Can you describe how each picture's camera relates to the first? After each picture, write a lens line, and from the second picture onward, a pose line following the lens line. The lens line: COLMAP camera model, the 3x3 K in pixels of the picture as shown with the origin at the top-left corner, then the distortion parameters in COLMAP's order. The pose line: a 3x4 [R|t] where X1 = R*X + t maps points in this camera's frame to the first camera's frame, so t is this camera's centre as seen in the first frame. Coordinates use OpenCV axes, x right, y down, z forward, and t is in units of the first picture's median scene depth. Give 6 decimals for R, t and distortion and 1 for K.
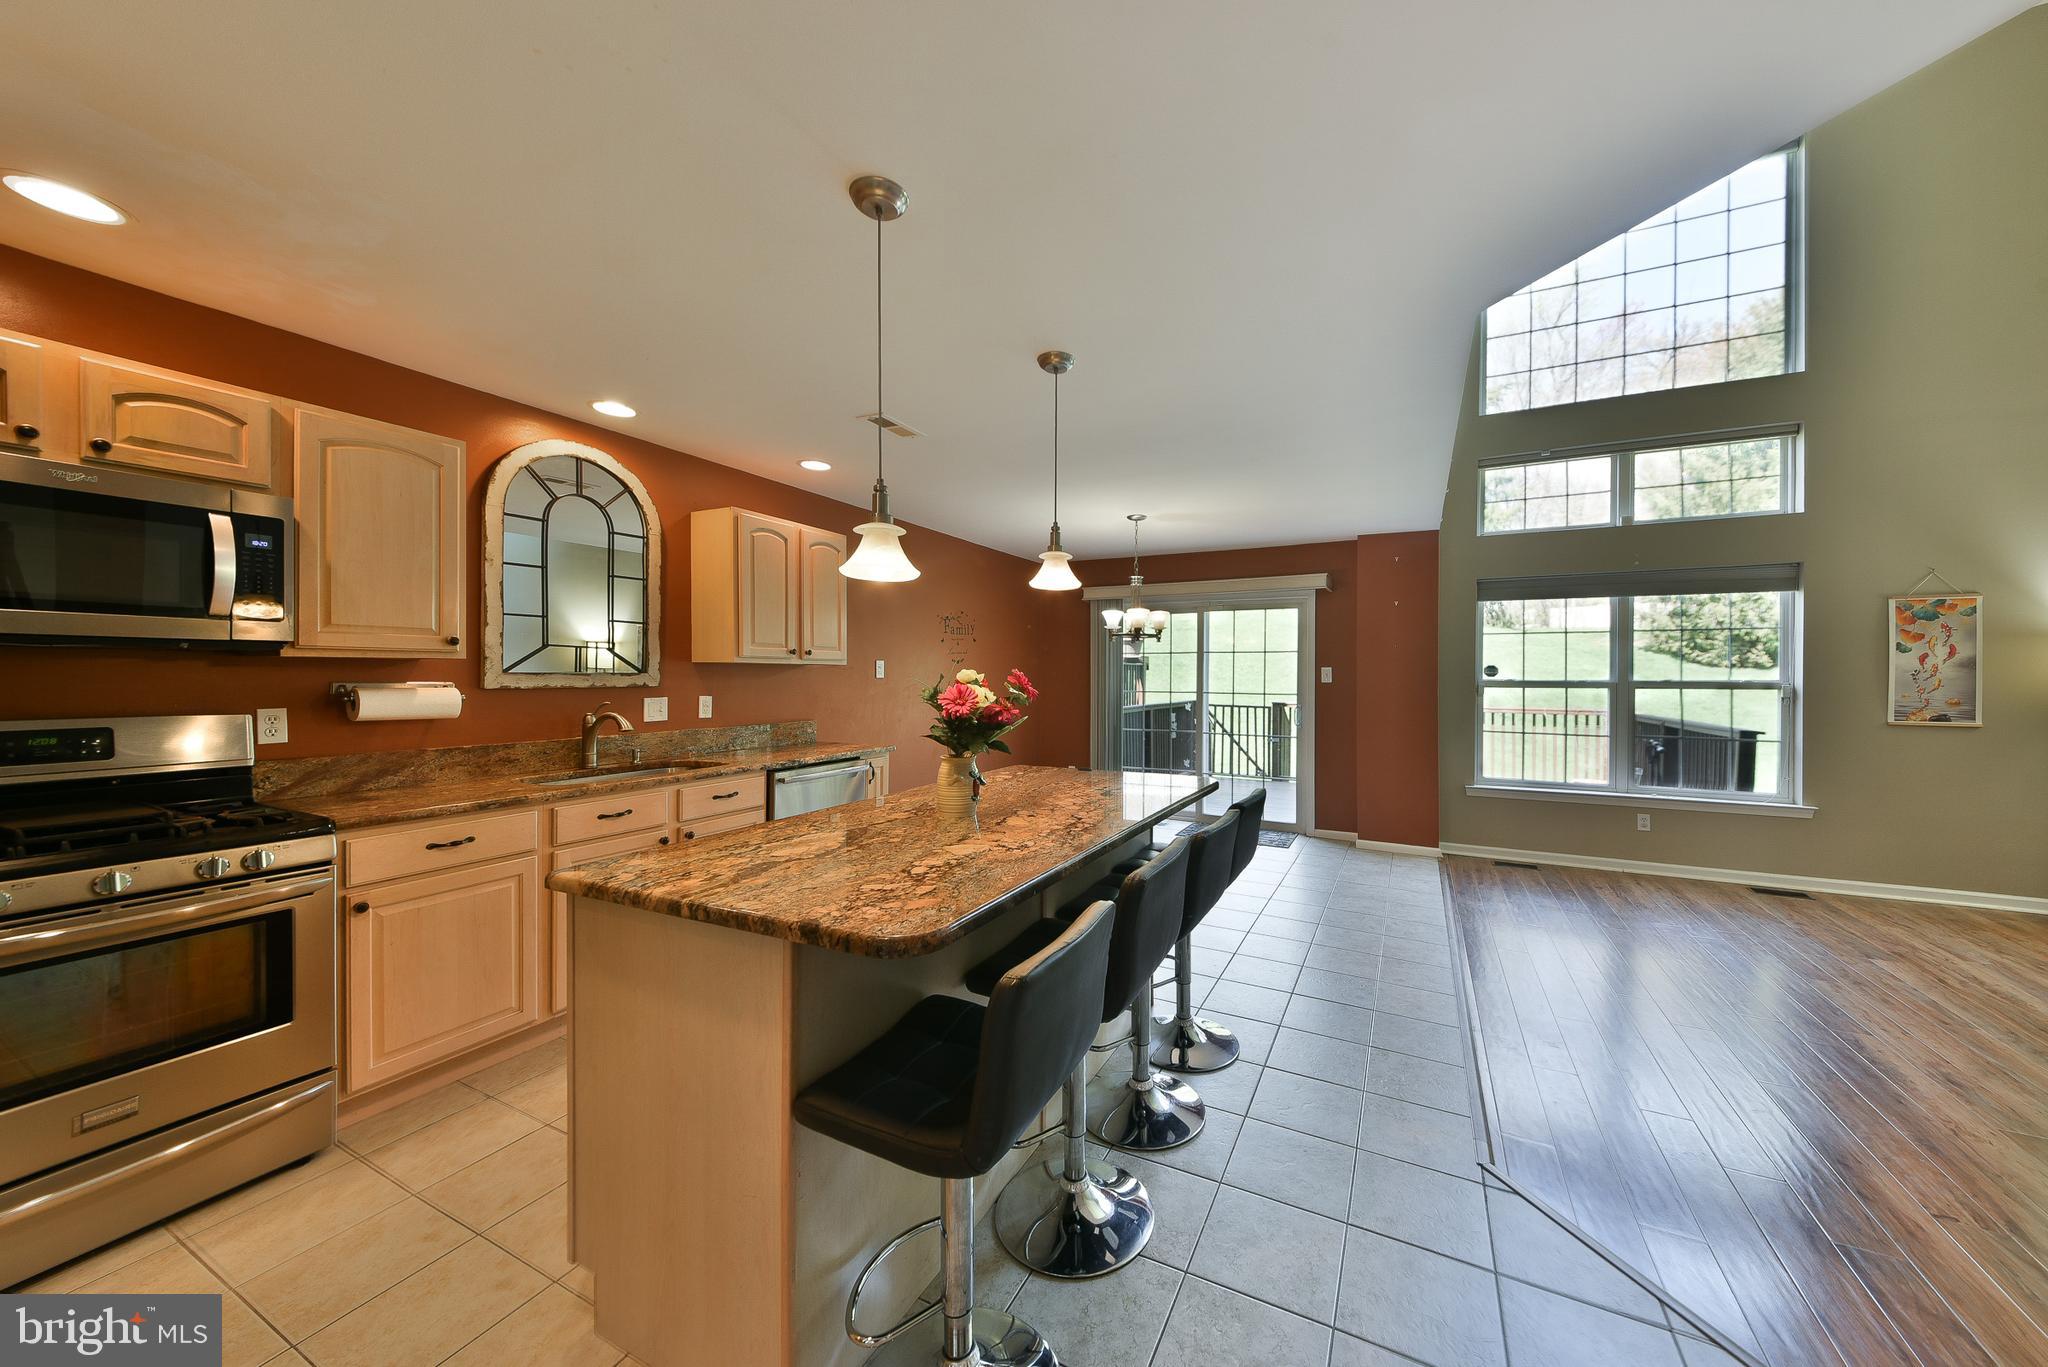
lens RADIAL K [[699.8, 0, 1074.5], [0, 699.8, 681.2], [0, 0, 1]] dist [0.015435, -0.006306]
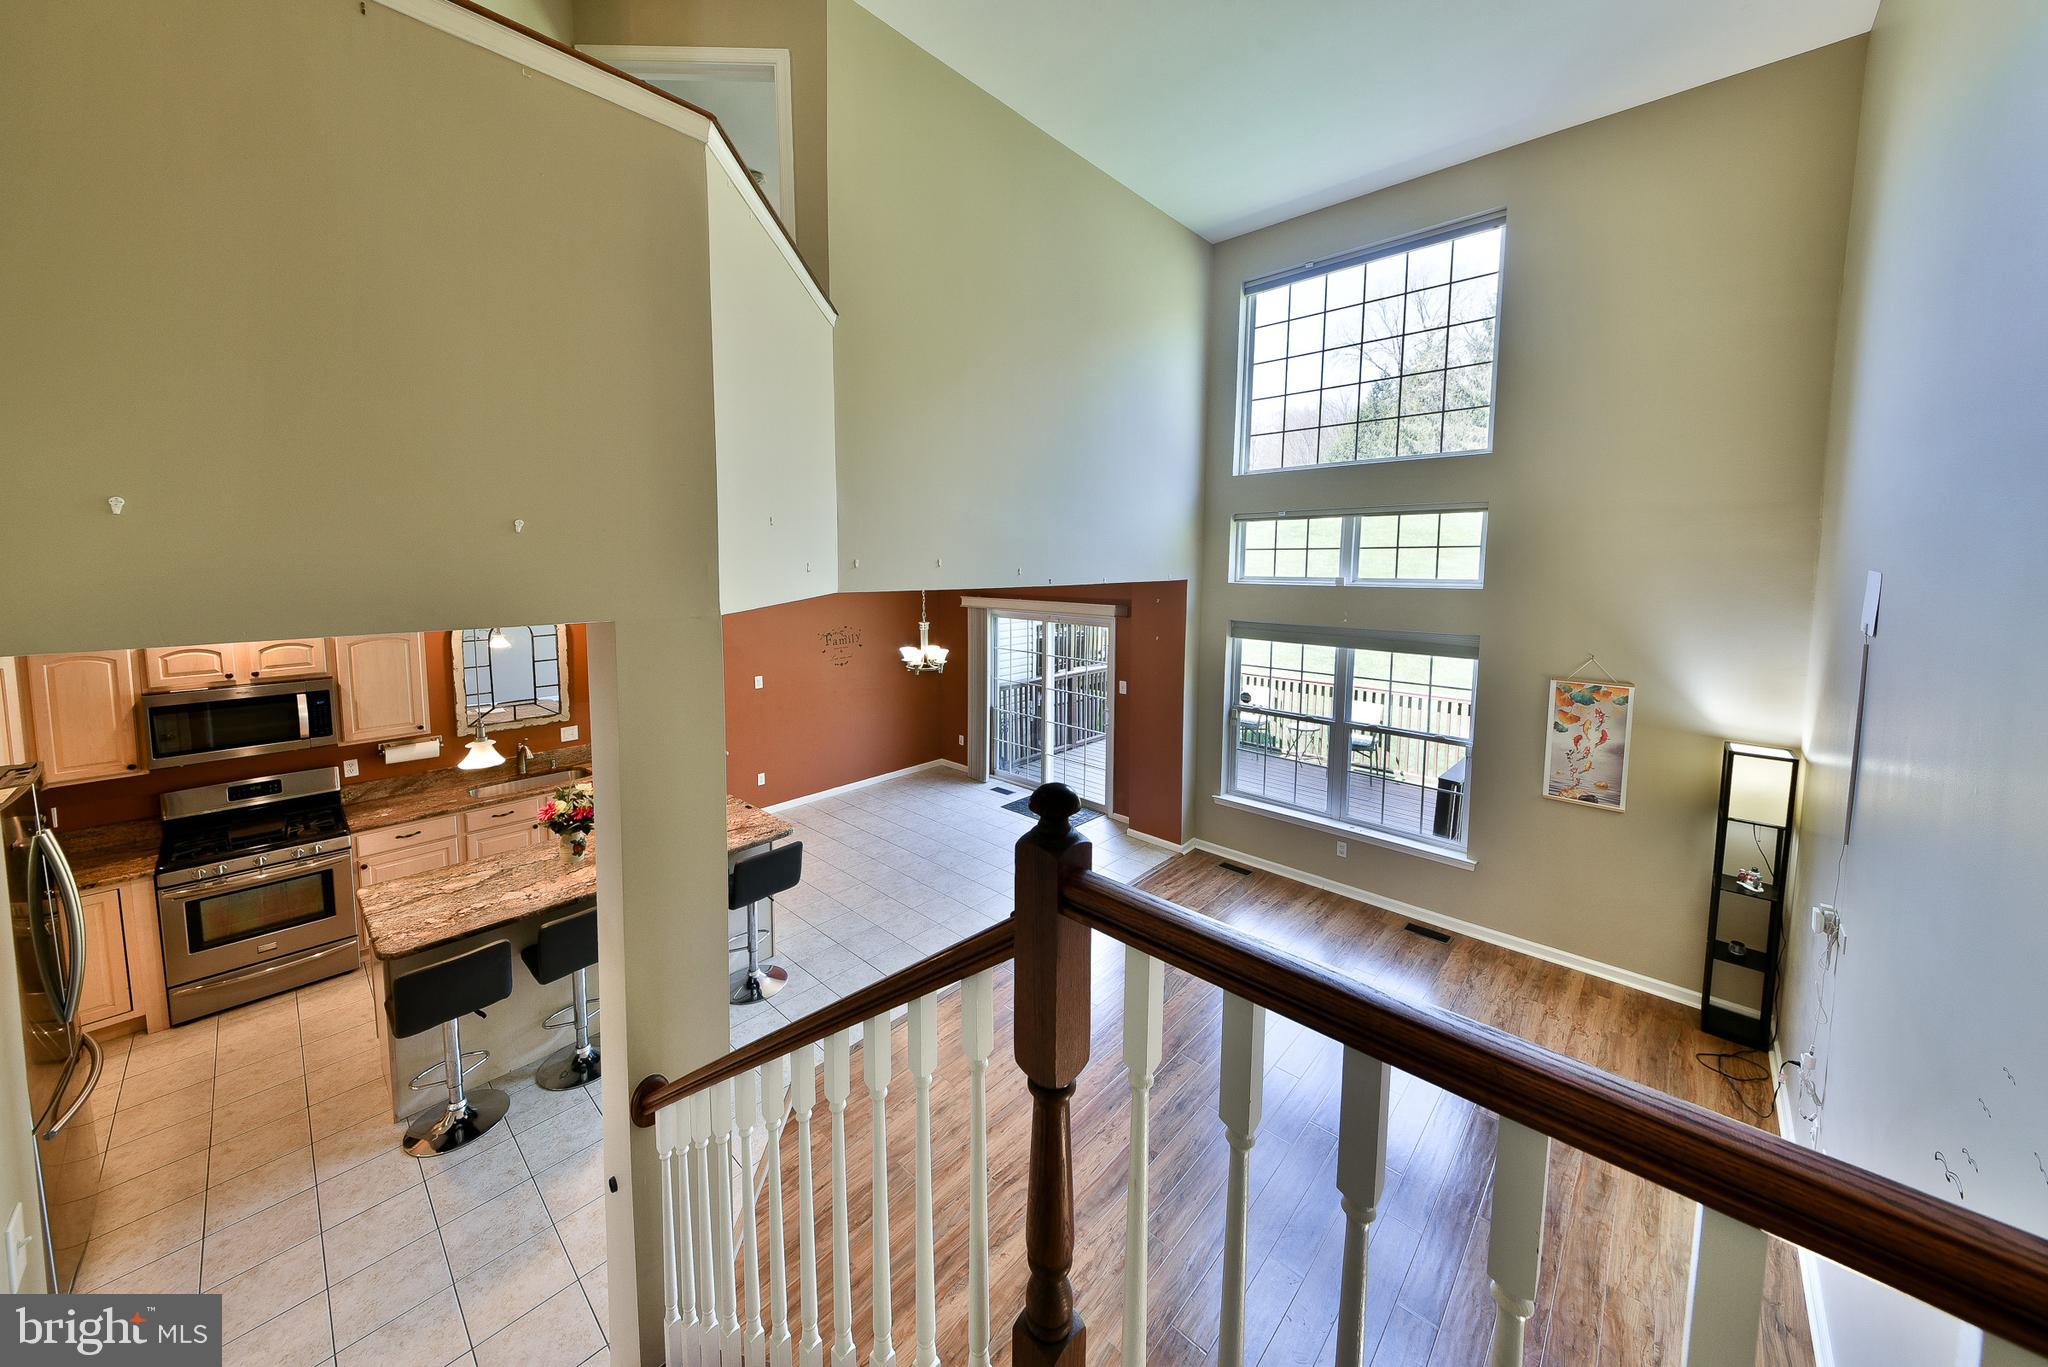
lens RADIAL K [[690.9, 0, 1027.8], [0, 690.9, 617.1], [0, 0, 1]] dist [-0.000074, 0.000042]
pose [[0.959672, 0.026489, -0.279872, 0.914416], [-0.006272, 0.997320, 0.072888, -0.367359], [0.281053, -0.068193, 0.957266, -0.251065]]
